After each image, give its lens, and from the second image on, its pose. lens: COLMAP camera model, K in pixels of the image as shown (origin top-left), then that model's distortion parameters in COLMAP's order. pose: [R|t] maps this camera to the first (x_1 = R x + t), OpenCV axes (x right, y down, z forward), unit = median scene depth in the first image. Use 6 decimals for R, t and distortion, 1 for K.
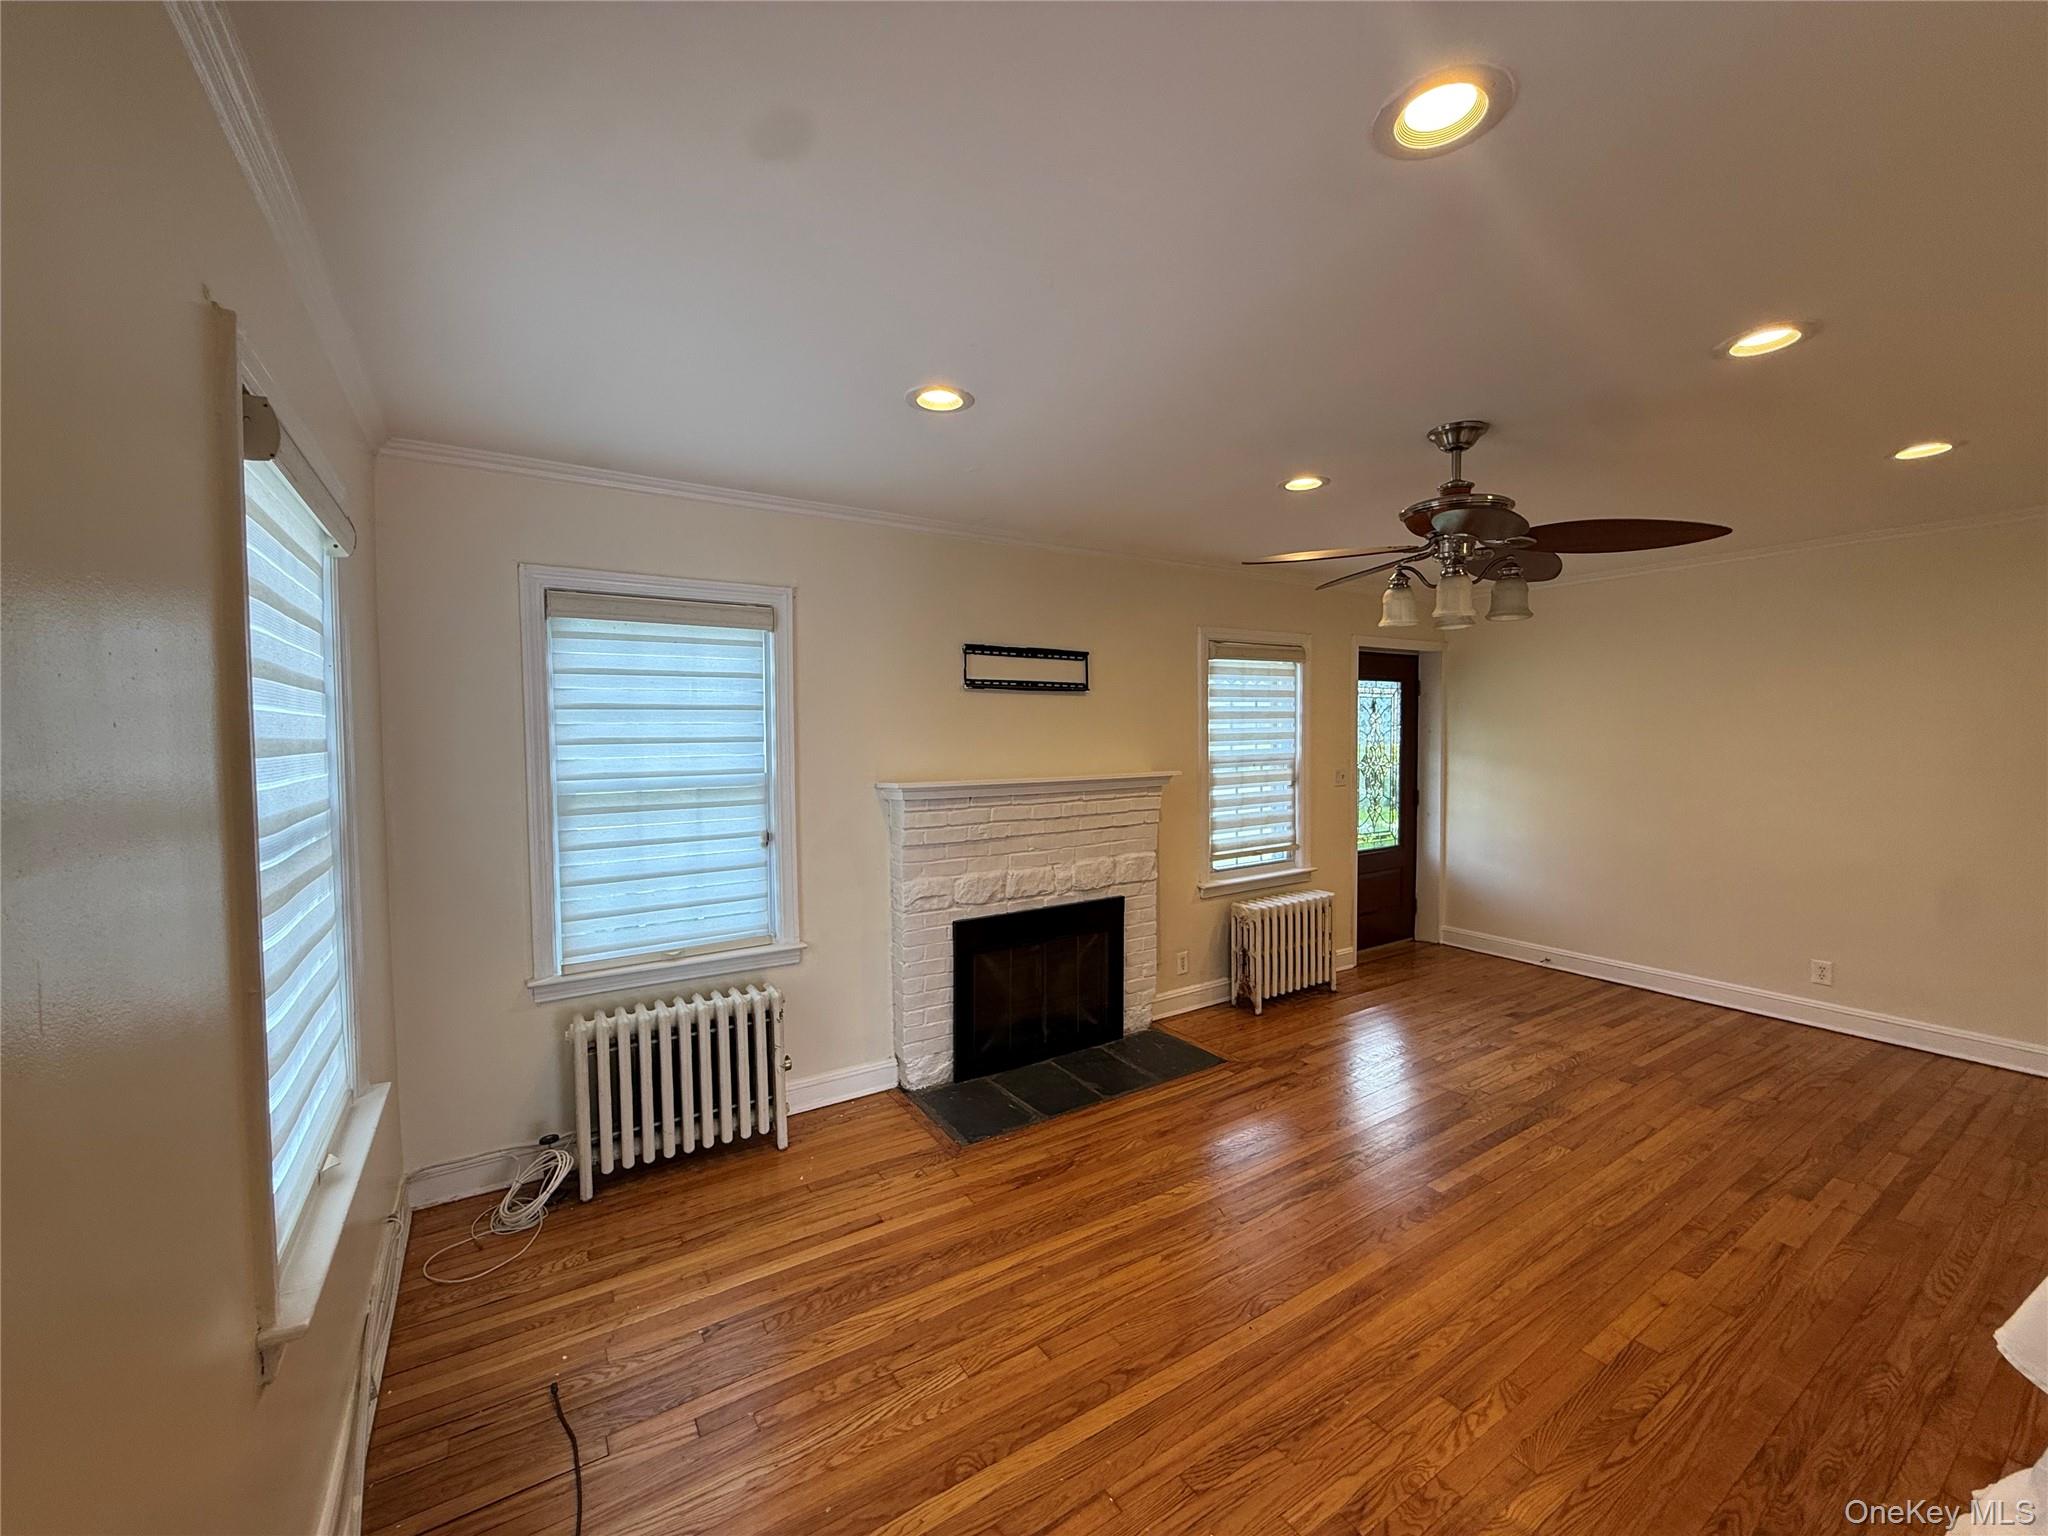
lens RADIAL K [[816.7, 0, 1016.7], [0, 816.7, 762.7], [0, 0, 1]] dist [-0.001864, 0.000369]
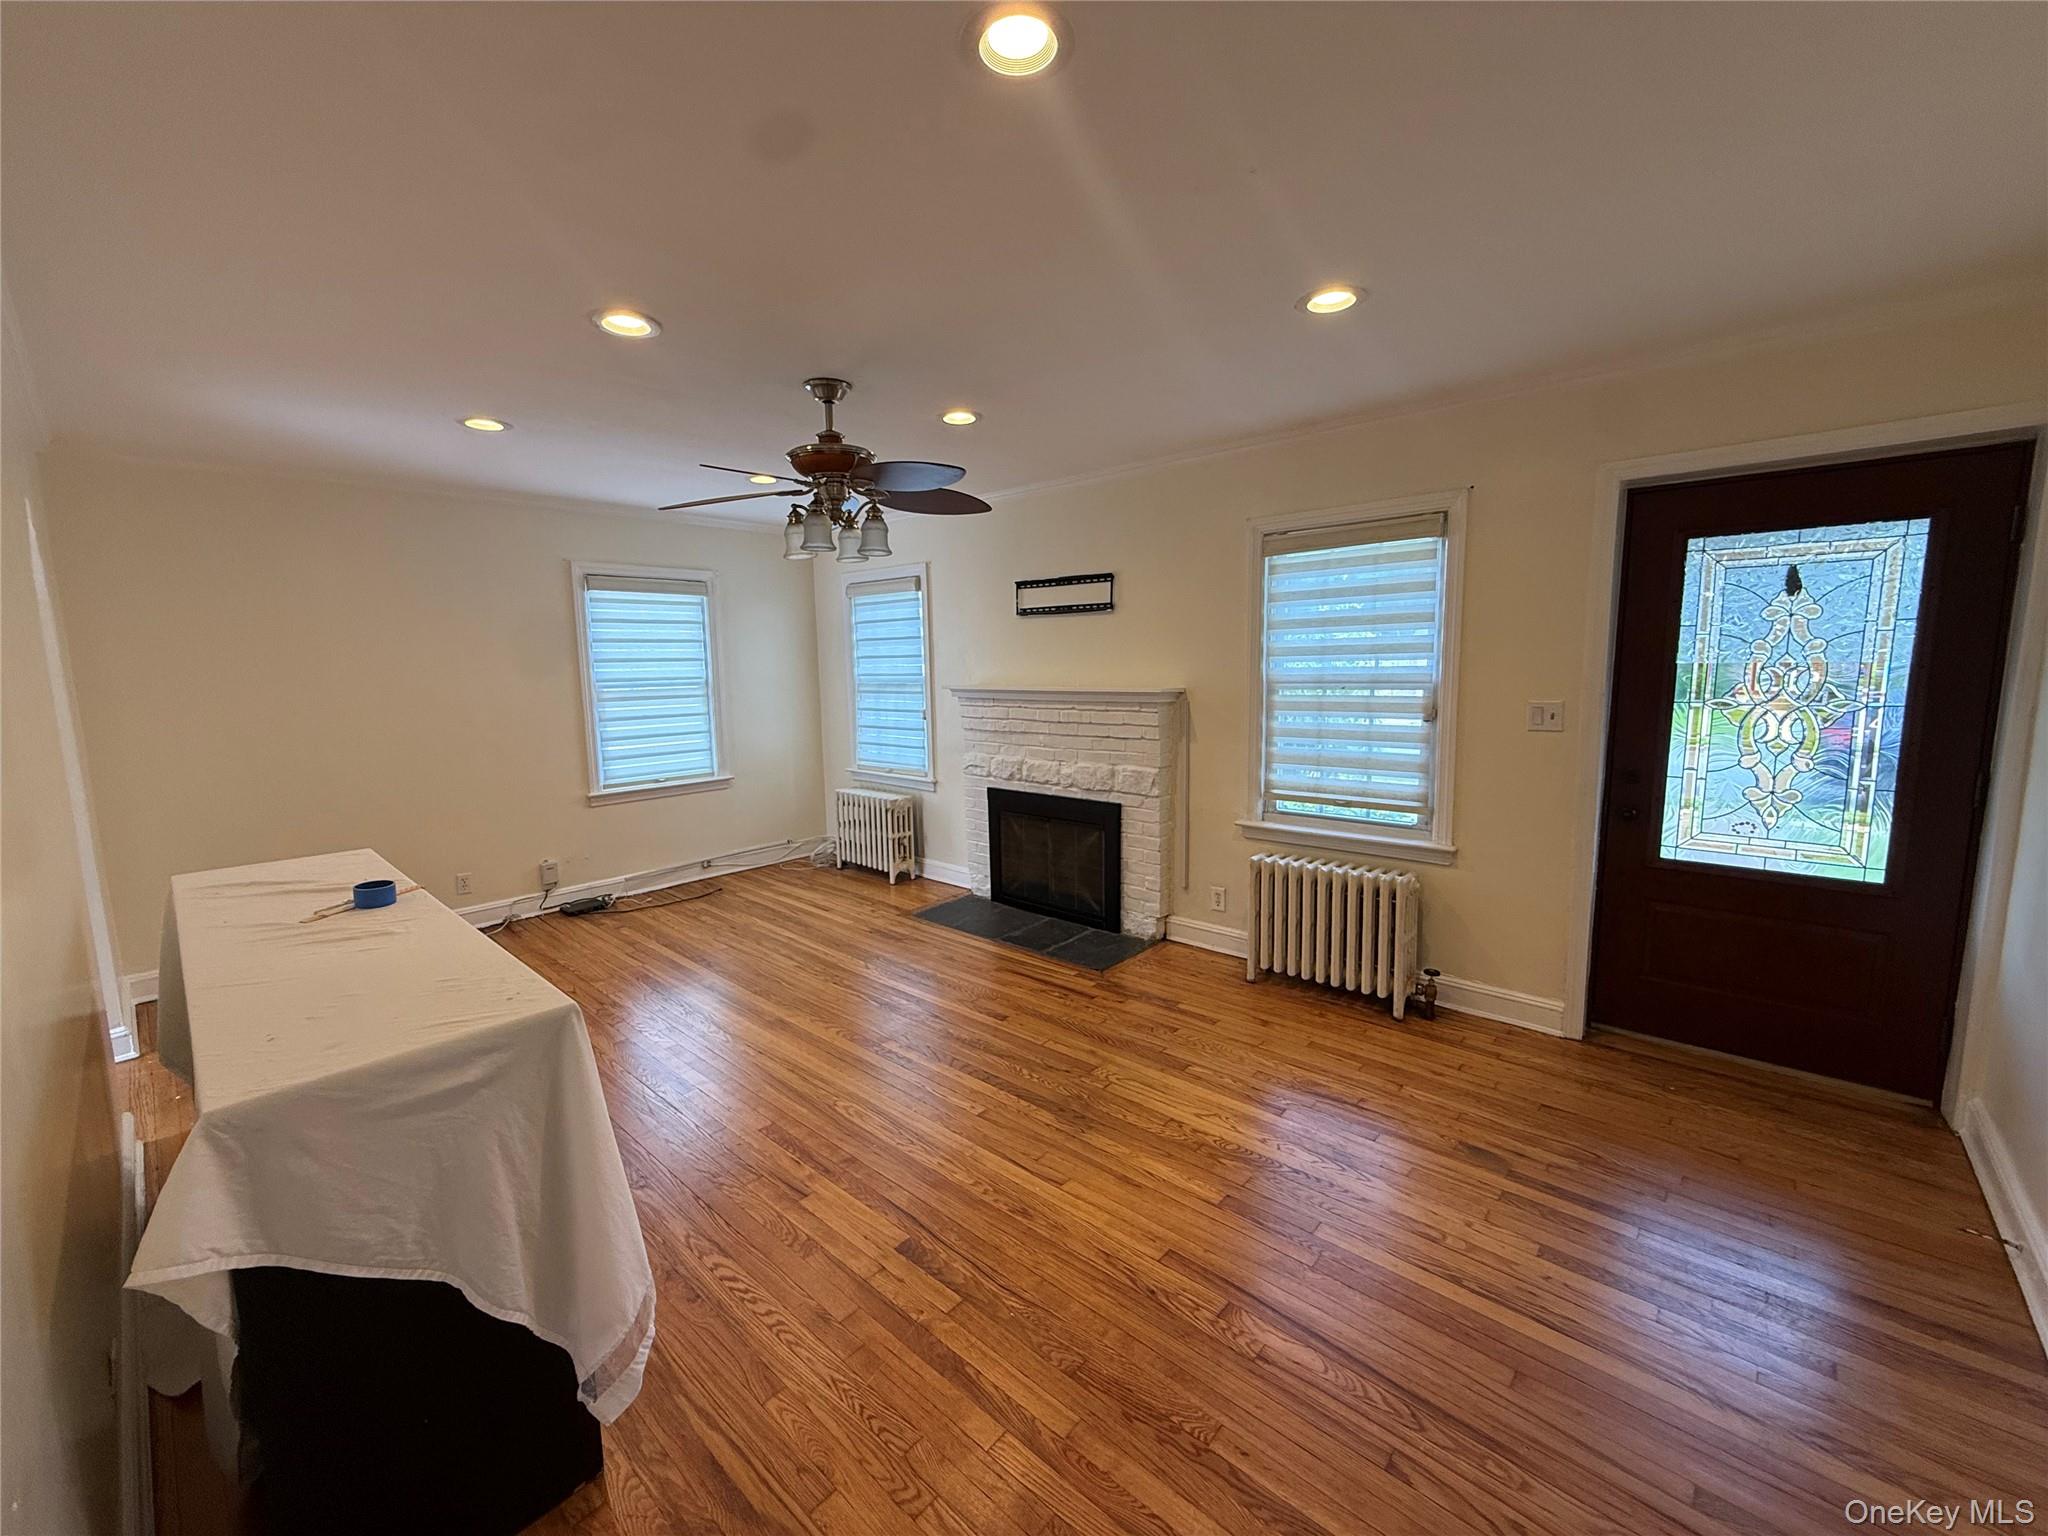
lens RADIAL K [[816.7, 0, 1023.5], [0, 816.7, 764.5], [0, 0, 1]] dist [-0.001864, 0.000369]
pose [[0.262567, 0.126508, -0.956585, 1.190649], [-0.021565, 0.991890, 0.125258, -0.019019], [0.964673, -0.012260, 0.263165, 0.644270]]
